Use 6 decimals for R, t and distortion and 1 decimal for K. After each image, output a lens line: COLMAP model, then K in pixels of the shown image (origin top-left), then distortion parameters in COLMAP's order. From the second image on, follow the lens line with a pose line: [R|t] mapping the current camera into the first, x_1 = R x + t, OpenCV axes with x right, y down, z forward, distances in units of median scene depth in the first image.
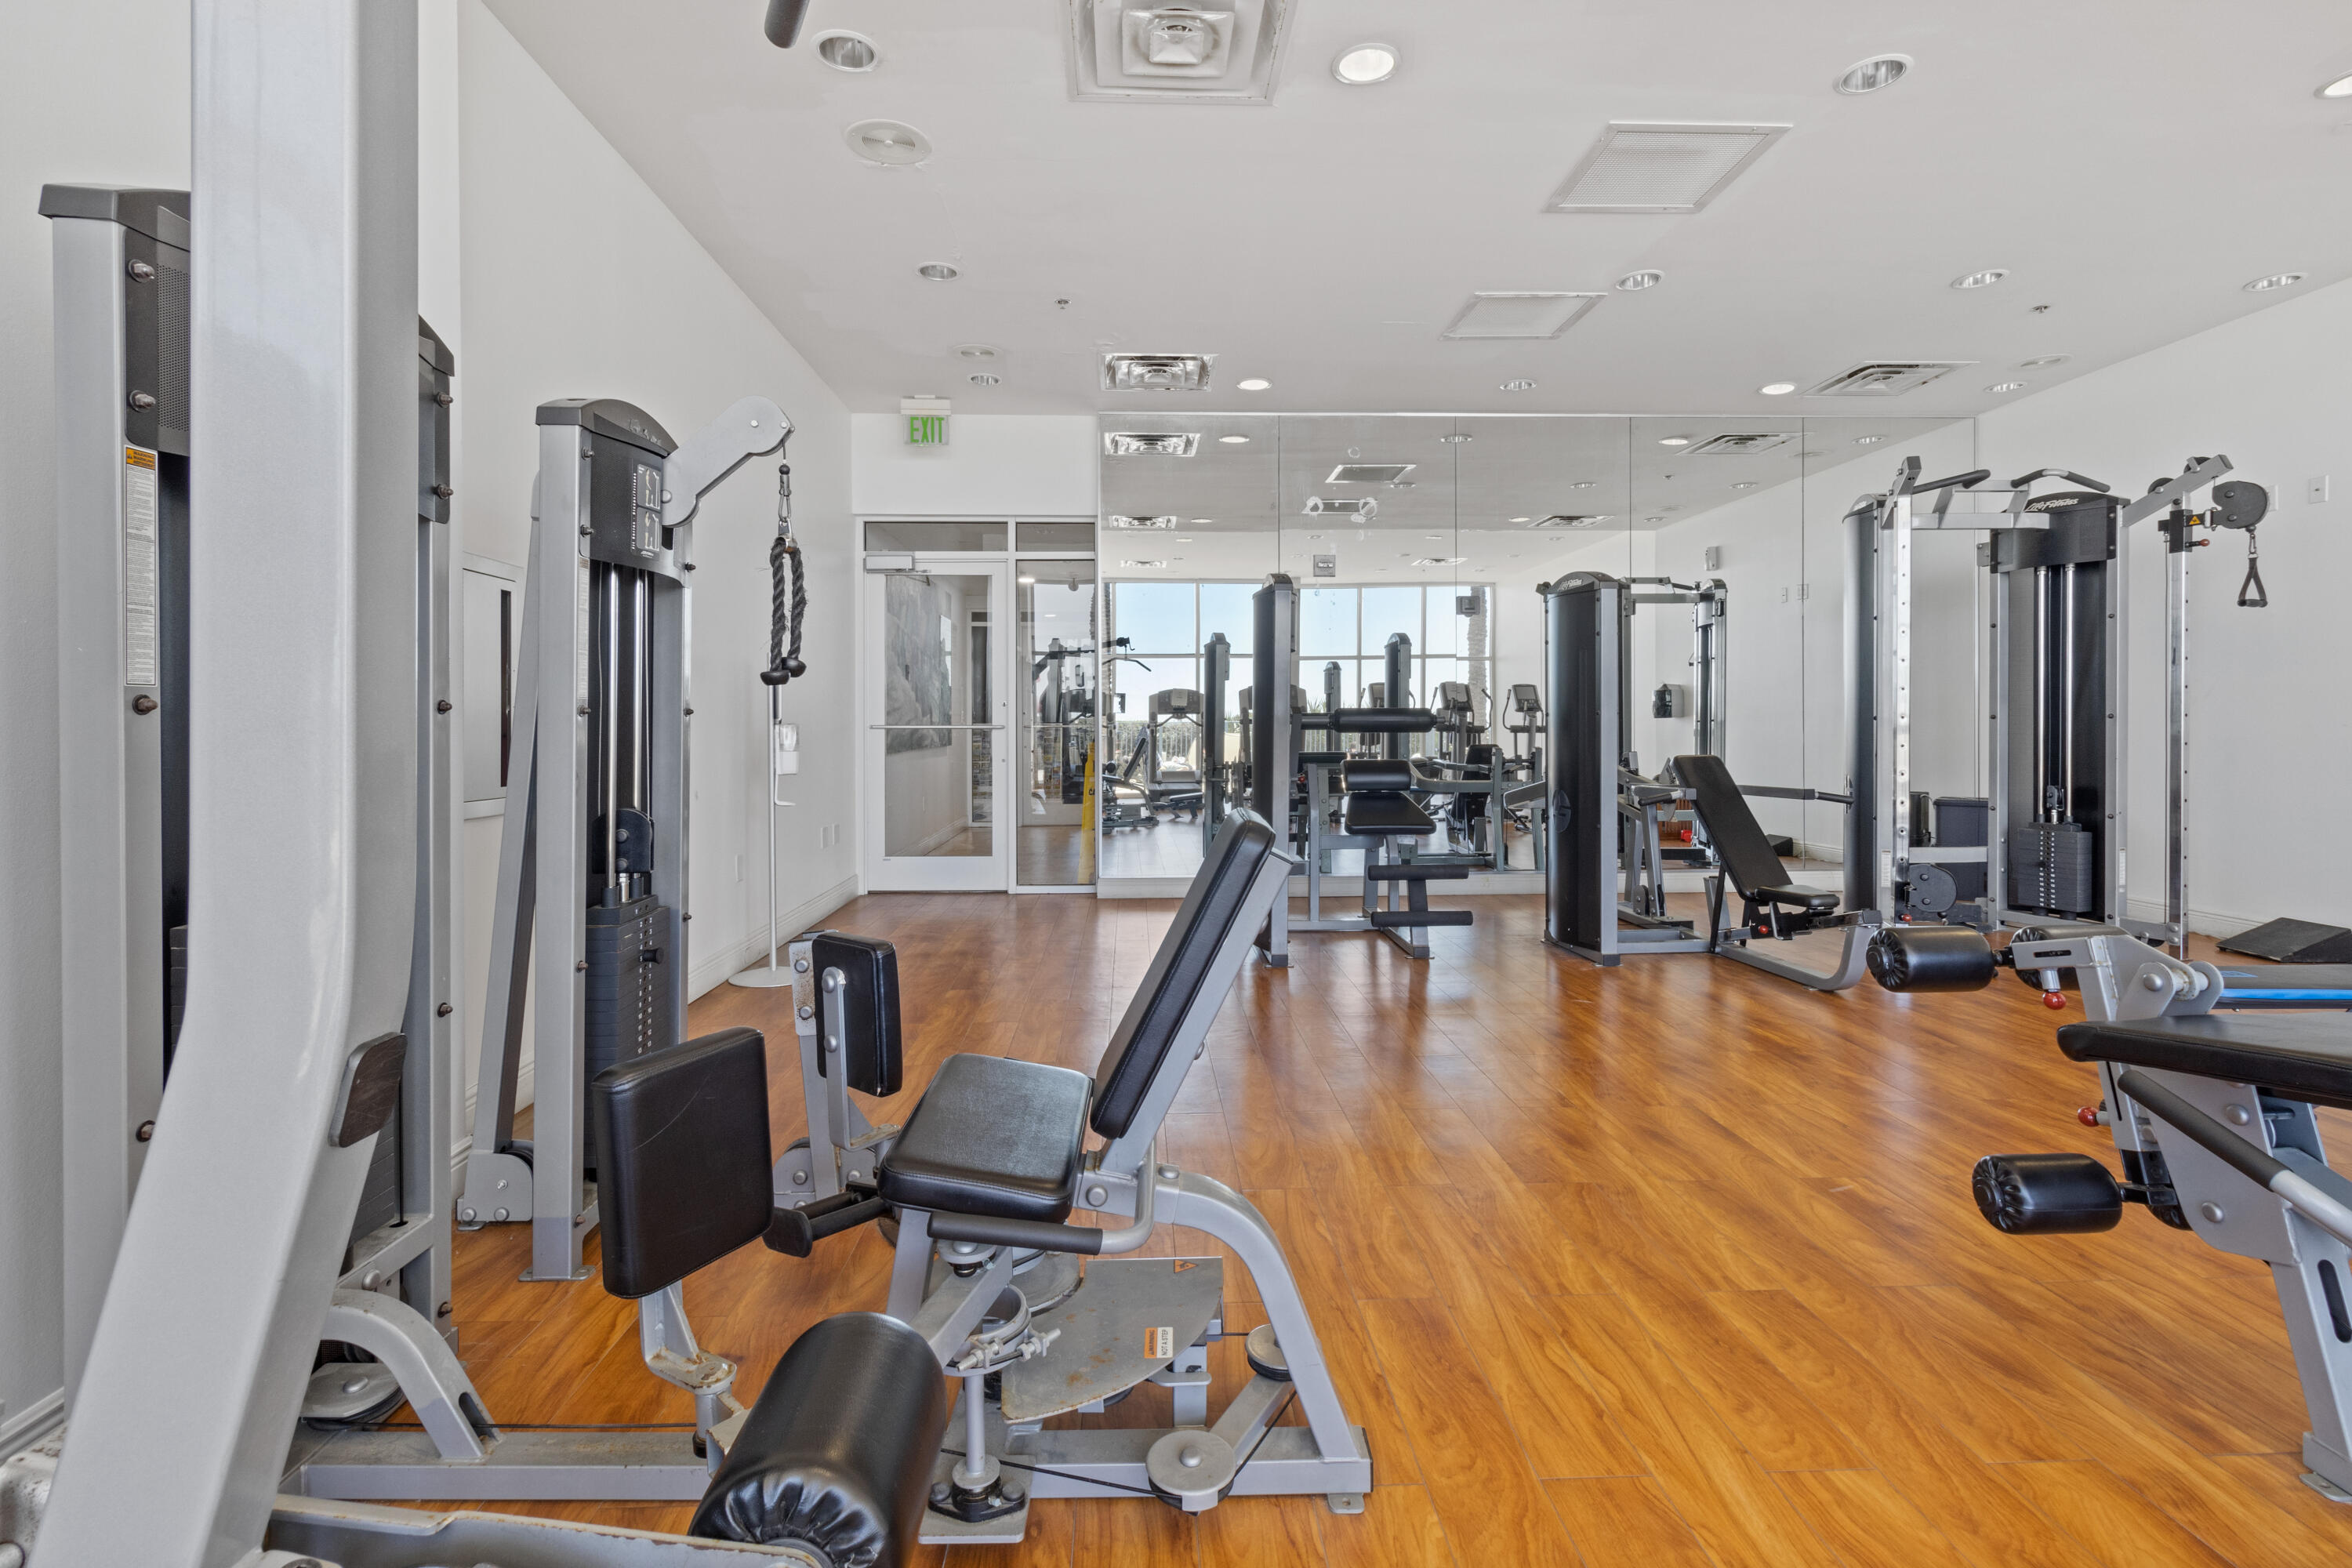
lens RADIAL K [[1119.1, 0, 1175.0], [0, 1119.1, 753.3], [0, 0, 1]] dist [0.002784, 0.000102]
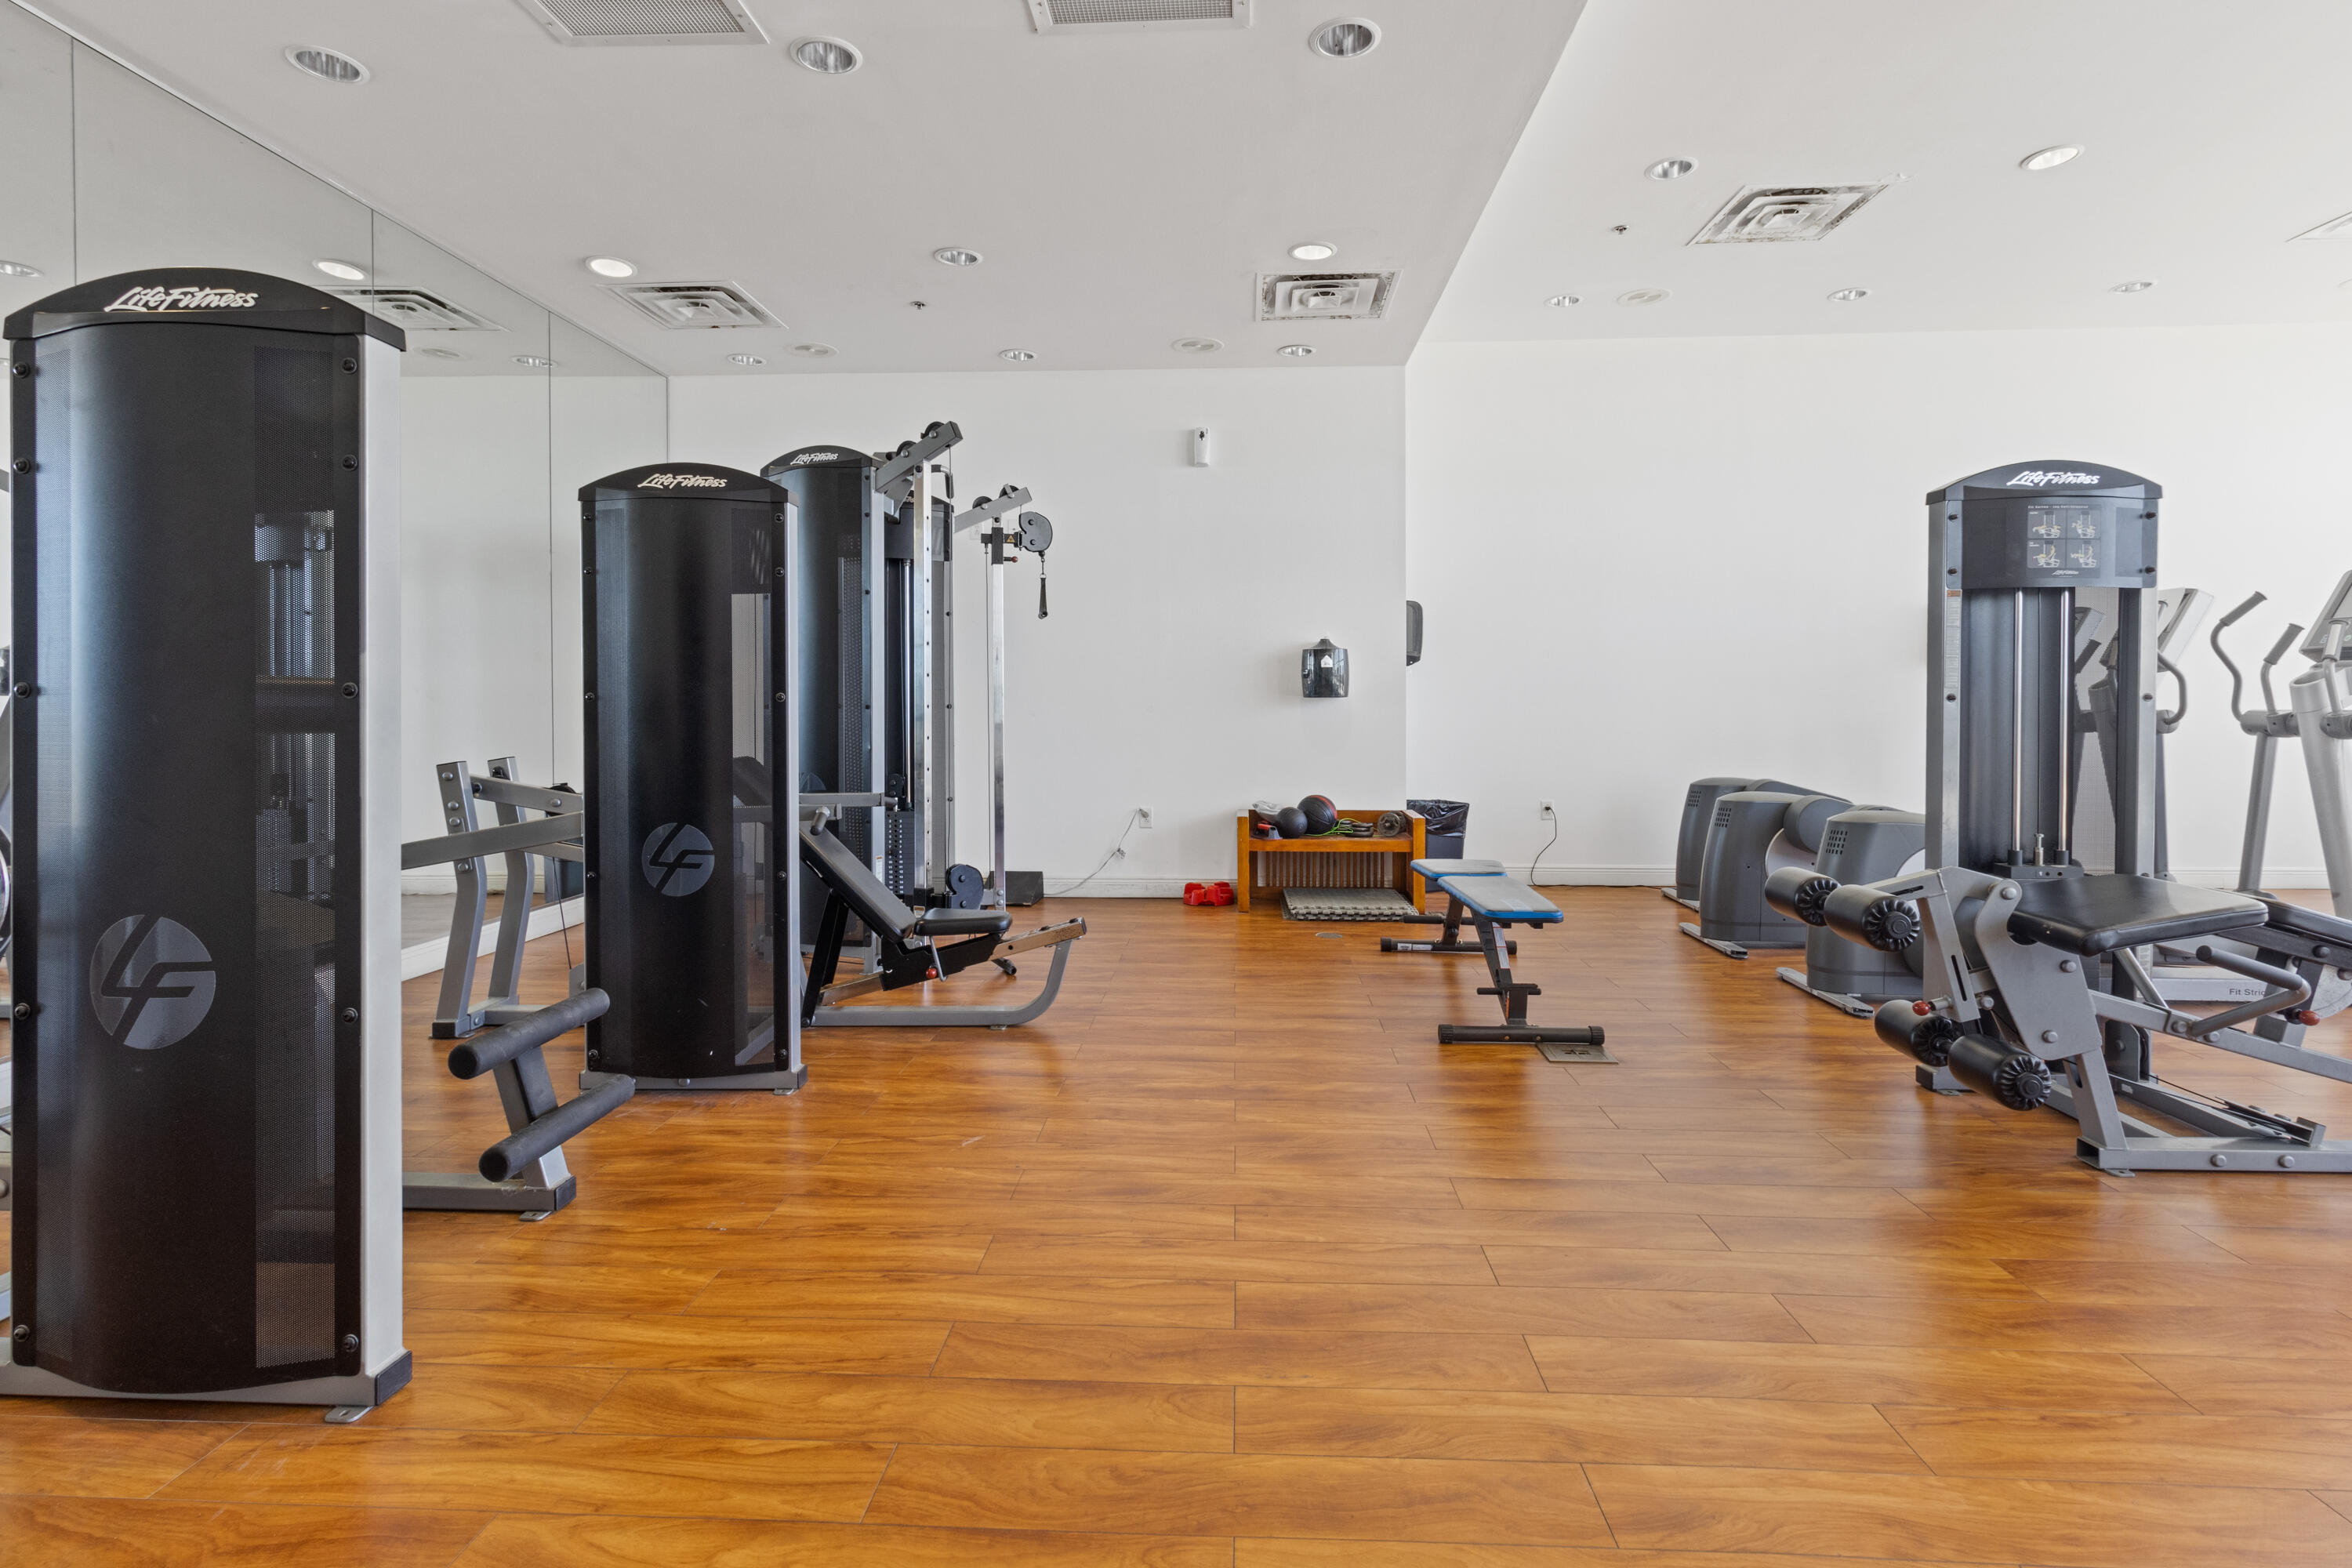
lens RADIAL K [[1131.9, 0, 1176.6], [0, 1131.9, 714.9], [0, 0, 1]] dist [0.000992, -0.000007]
pose [[0.080460, -0.000025, 0.996758, -0.250702], [0.025337, 0.999677, -0.002021, -0.018128], [-0.996436, 0.025418, 0.080435, 0.741237]]
